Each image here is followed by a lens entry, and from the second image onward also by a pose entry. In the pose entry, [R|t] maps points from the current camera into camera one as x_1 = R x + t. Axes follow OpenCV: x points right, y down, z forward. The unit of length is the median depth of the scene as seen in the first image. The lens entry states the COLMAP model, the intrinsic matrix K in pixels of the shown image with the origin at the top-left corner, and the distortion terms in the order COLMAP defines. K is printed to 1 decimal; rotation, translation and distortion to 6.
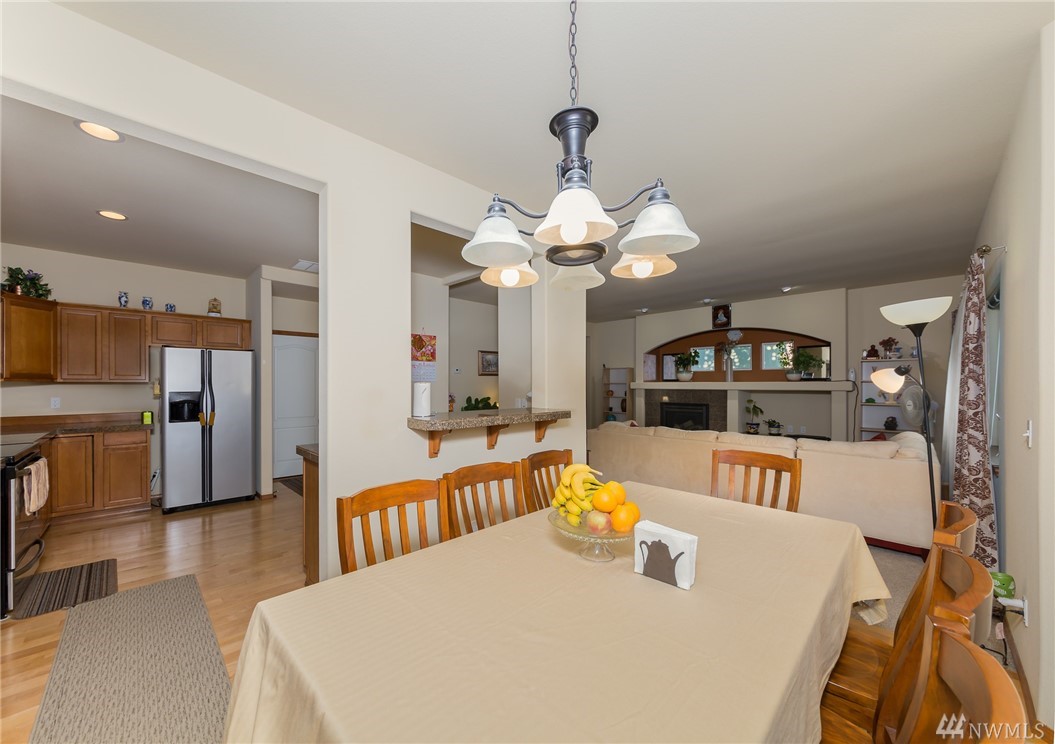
lens RADIAL K [[399.2, 0, 495.6], [0, 399.2, 386.5], [0, 0, 1]] dist [-0.001530, 0.000590]
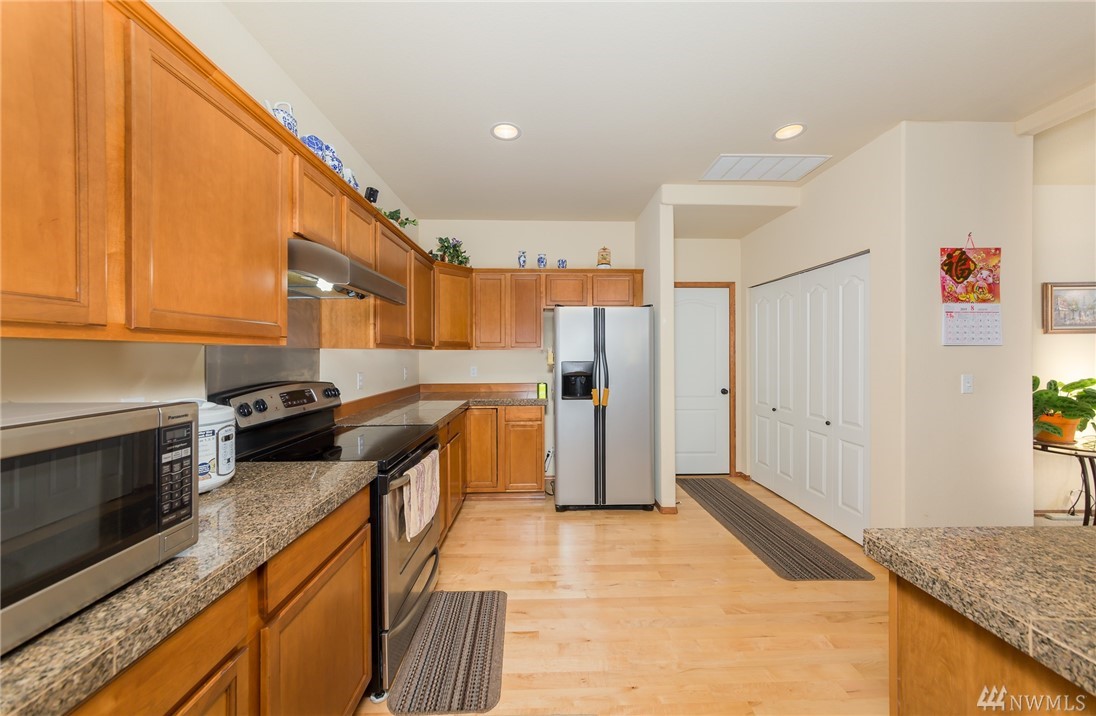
lens RADIAL K [[399.4, 0, 548.0], [0, 399.4, 354.0], [0, 0, 1]] dist [0.008431, -0.000001]
pose [[0.756755, 0.000157, -0.653699, -0.293812], [0.000558, 0.999999, 0.000885, -0.002490], [0.653698, -0.001034, 0.756754, 0.349403]]
